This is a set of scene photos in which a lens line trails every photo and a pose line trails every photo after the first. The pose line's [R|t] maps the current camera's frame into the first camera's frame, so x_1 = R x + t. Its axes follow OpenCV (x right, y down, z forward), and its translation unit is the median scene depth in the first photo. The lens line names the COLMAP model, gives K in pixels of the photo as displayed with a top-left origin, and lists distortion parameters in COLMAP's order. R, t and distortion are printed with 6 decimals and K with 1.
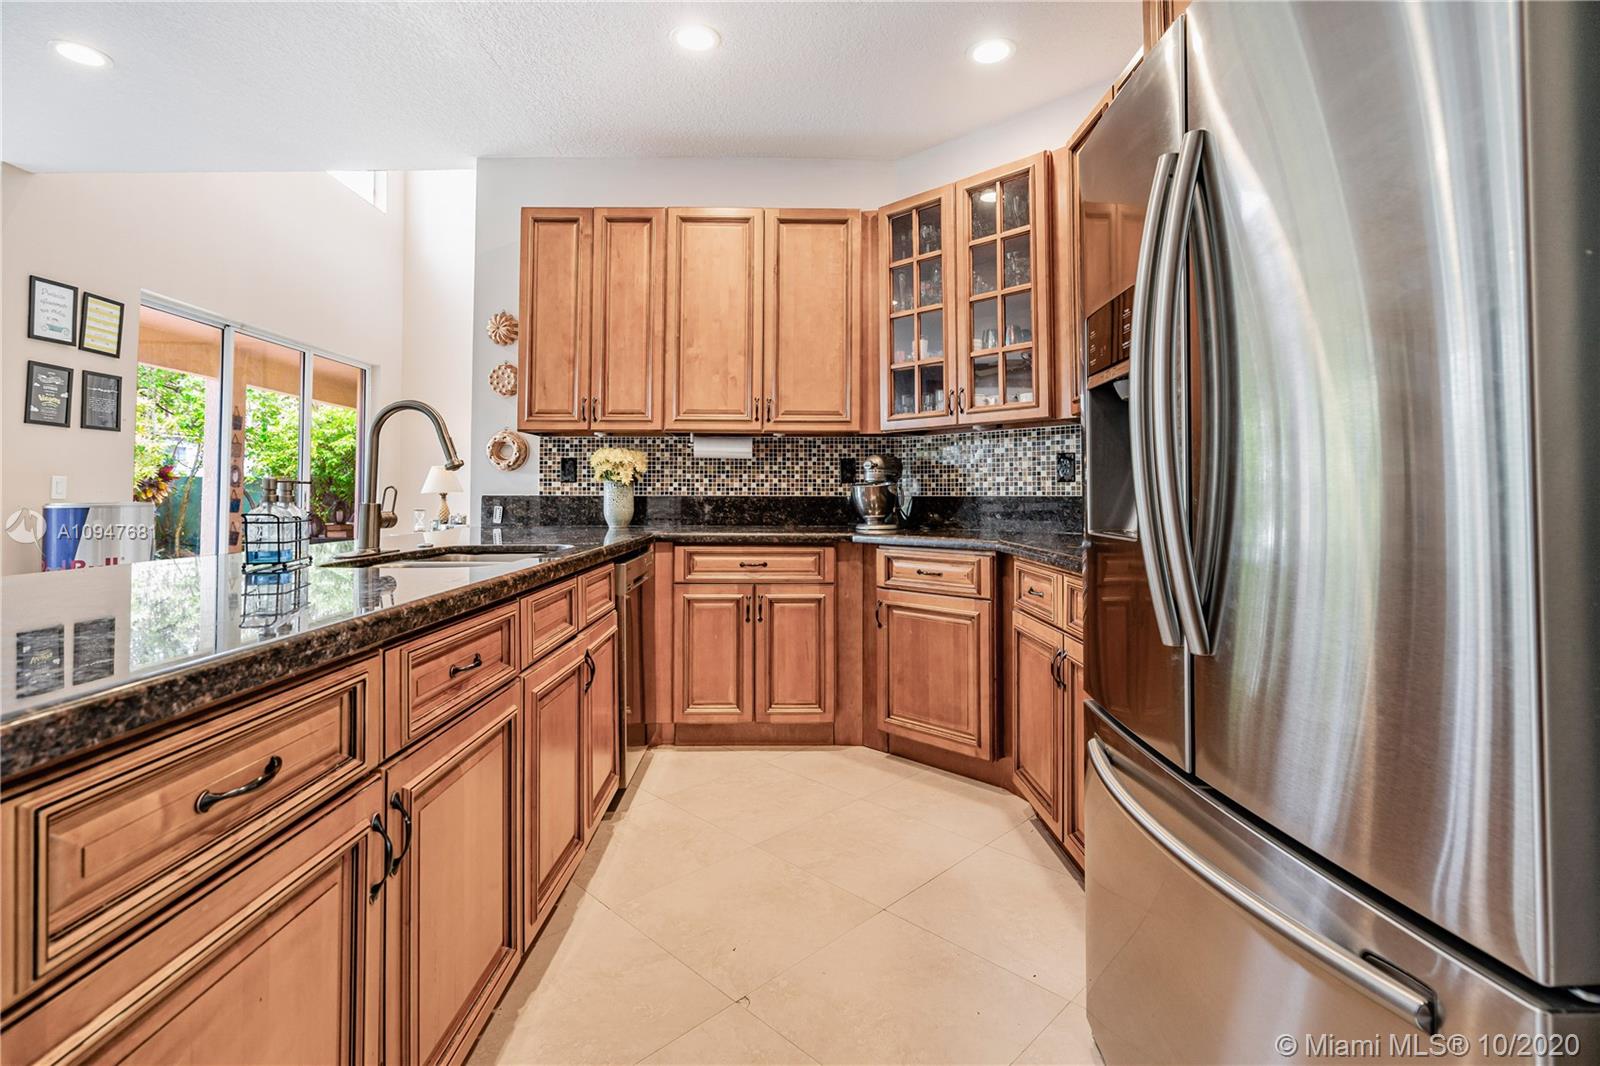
lens RADIAL K [[731.2, 0, 784.6], [0, 731.2, 467.6], [0, 0, 1]] dist [-0.006605, 0.003014]
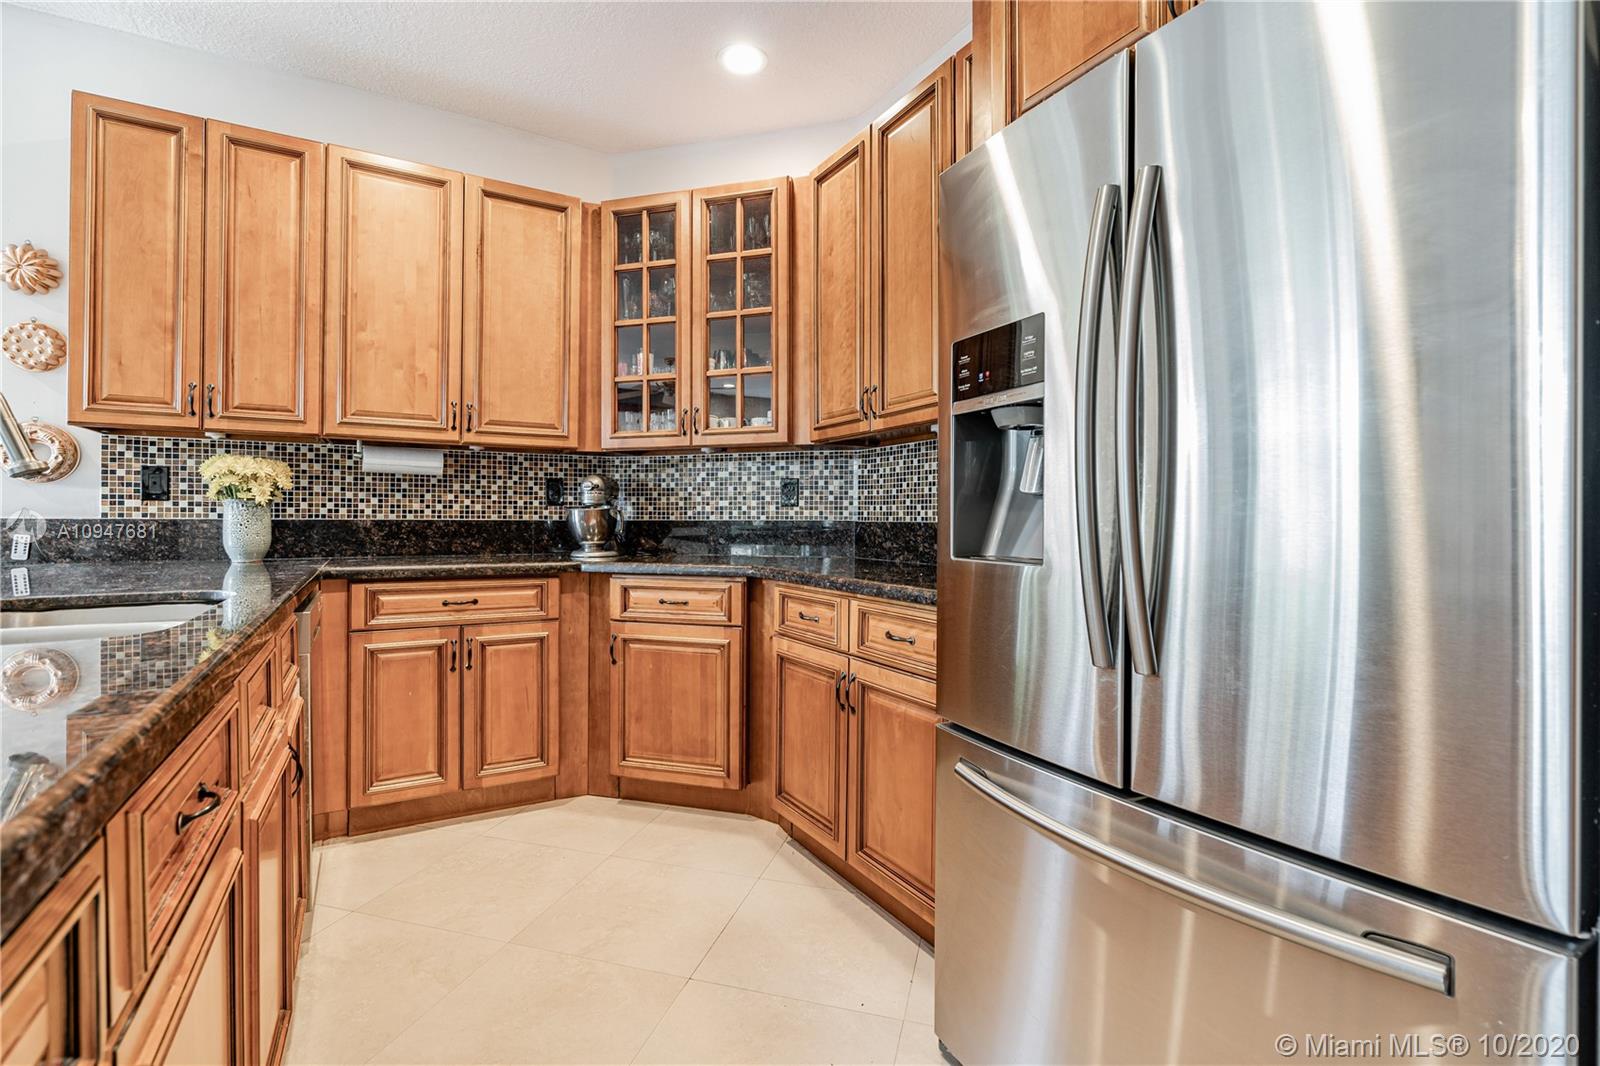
lens RADIAL K [[731.2, 0, 781.6], [0, 731.2, 513.3], [0, 0, 1]] dist [-0.006605, 0.003014]
pose [[0.880663, 0.005604, 0.473710, -0.103779], [-0.020308, 0.999457, 0.025930, 0.002146], [-0.473308, -0.032455, 0.880299, 0.090093]]
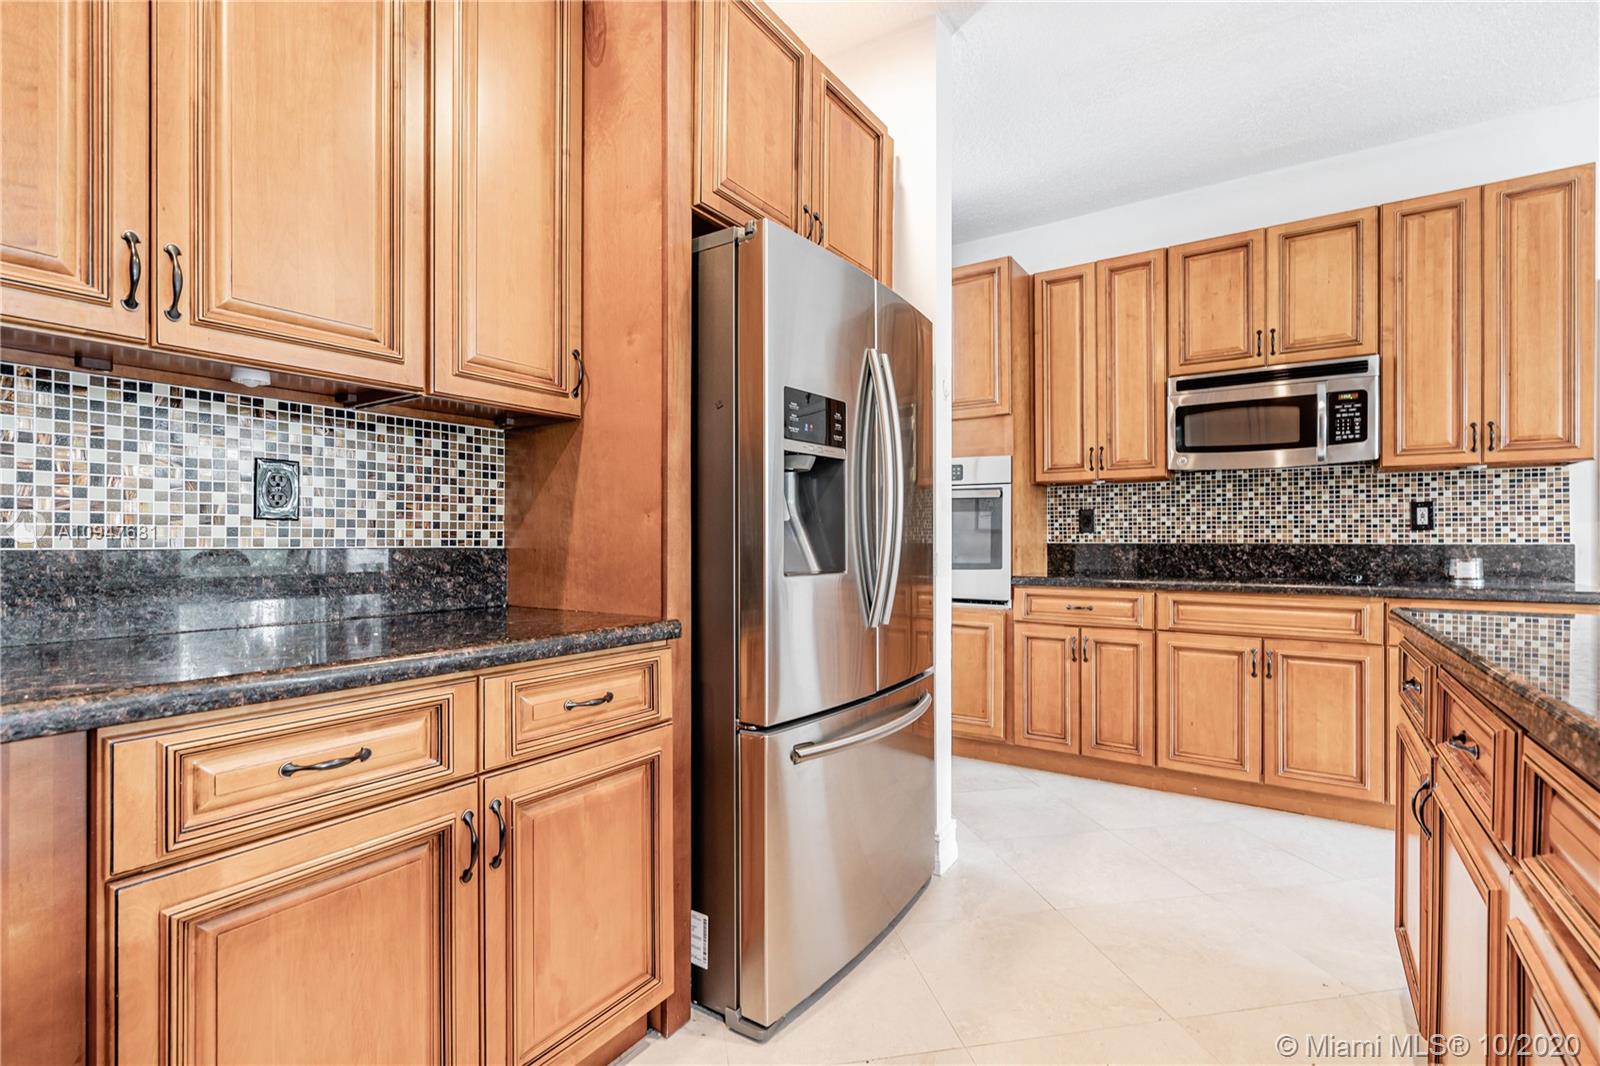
lens RADIAL K [[731.2, 0, 796.5], [0, 731.2, 534.6], [0, 0, 1]] dist [-0.006605, 0.003014]
pose [[-0.824264, 0.004785, 0.566185, -0.093567], [-0.019869, 0.999104, -0.037370, 0.027232], [-0.565856, -0.042053, -0.823431, 0.798193]]
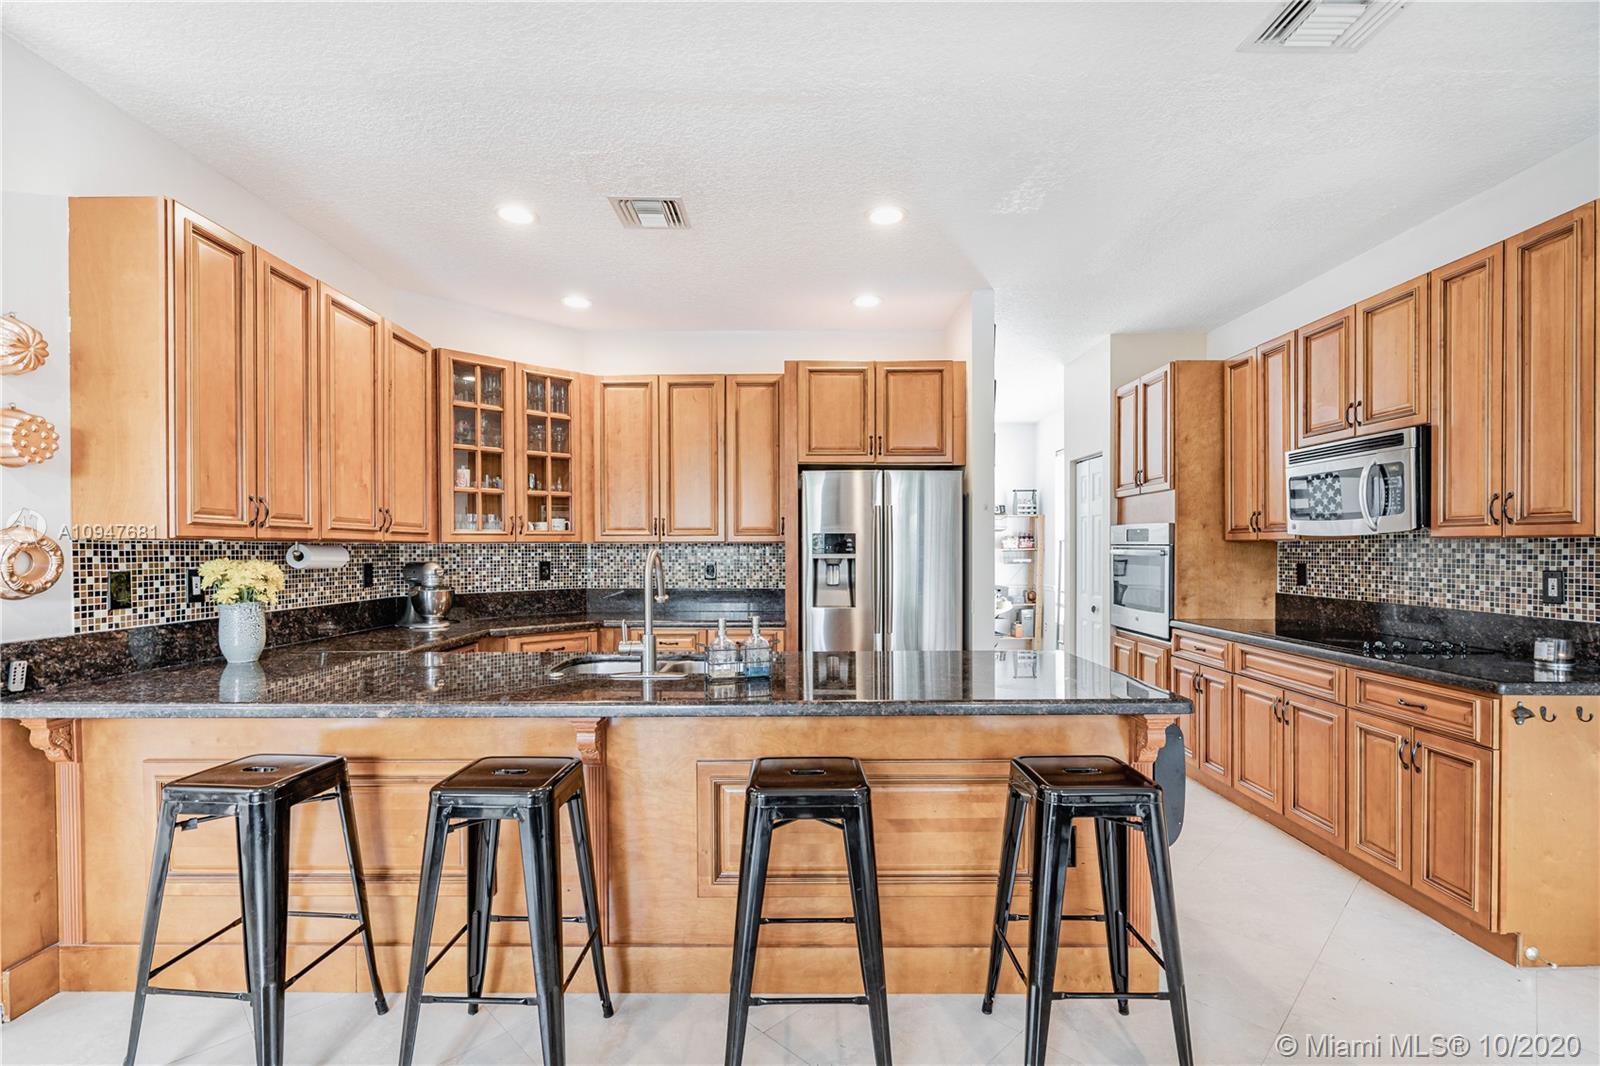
lens RADIAL K [[731.2, 0, 792.1], [0, 731.2, 553.7], [0, 0, 1]] dist [-0.006605, 0.003014]
pose [[0.014465, -0.008119, 0.999862, -1.047009], [-0.033983, 0.999385, 0.008607, -0.061916], [-0.999318, -0.034103, 0.014180, 0.430131]]
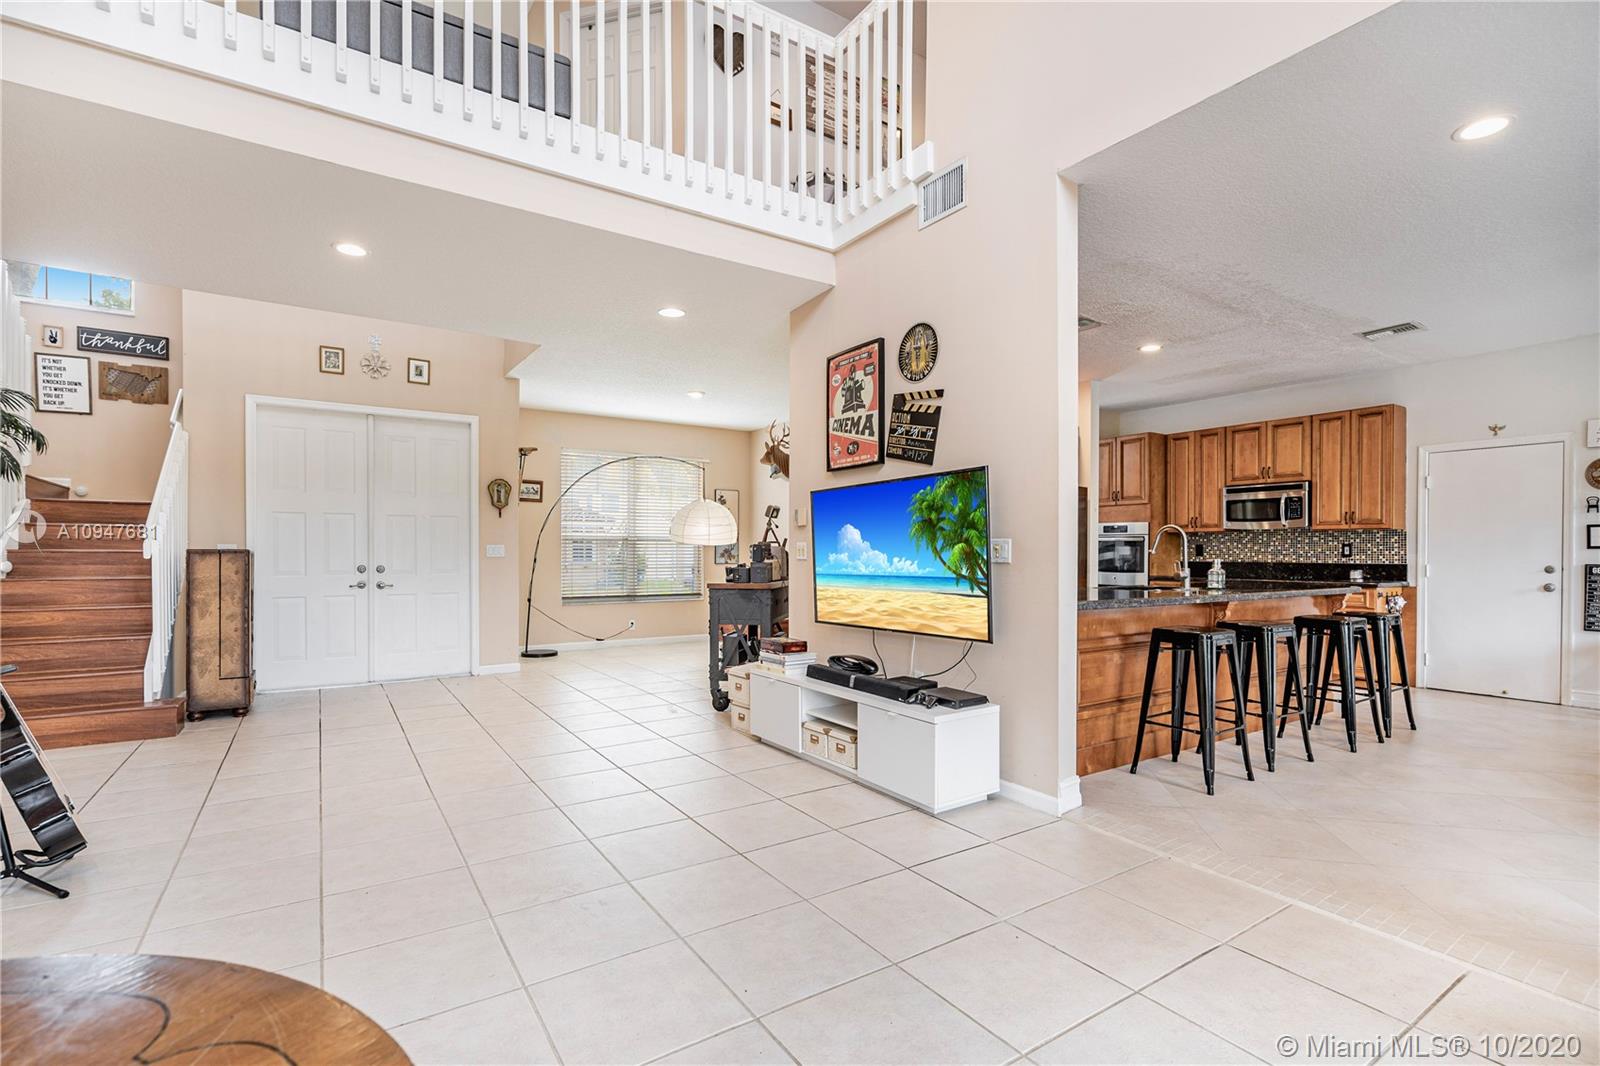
lens RADIAL K [[731.2, 0, 795.4], [0, 731.2, 556.9], [0, 0, 1]] dist [-0.006605, 0.003014]
pose [[-0.535574, -0.006507, 0.844463, -1.106899], [-0.035090, 0.999278, -0.014554, 0.053895], [-0.843759, -0.037427, -0.535416, 1.950973]]
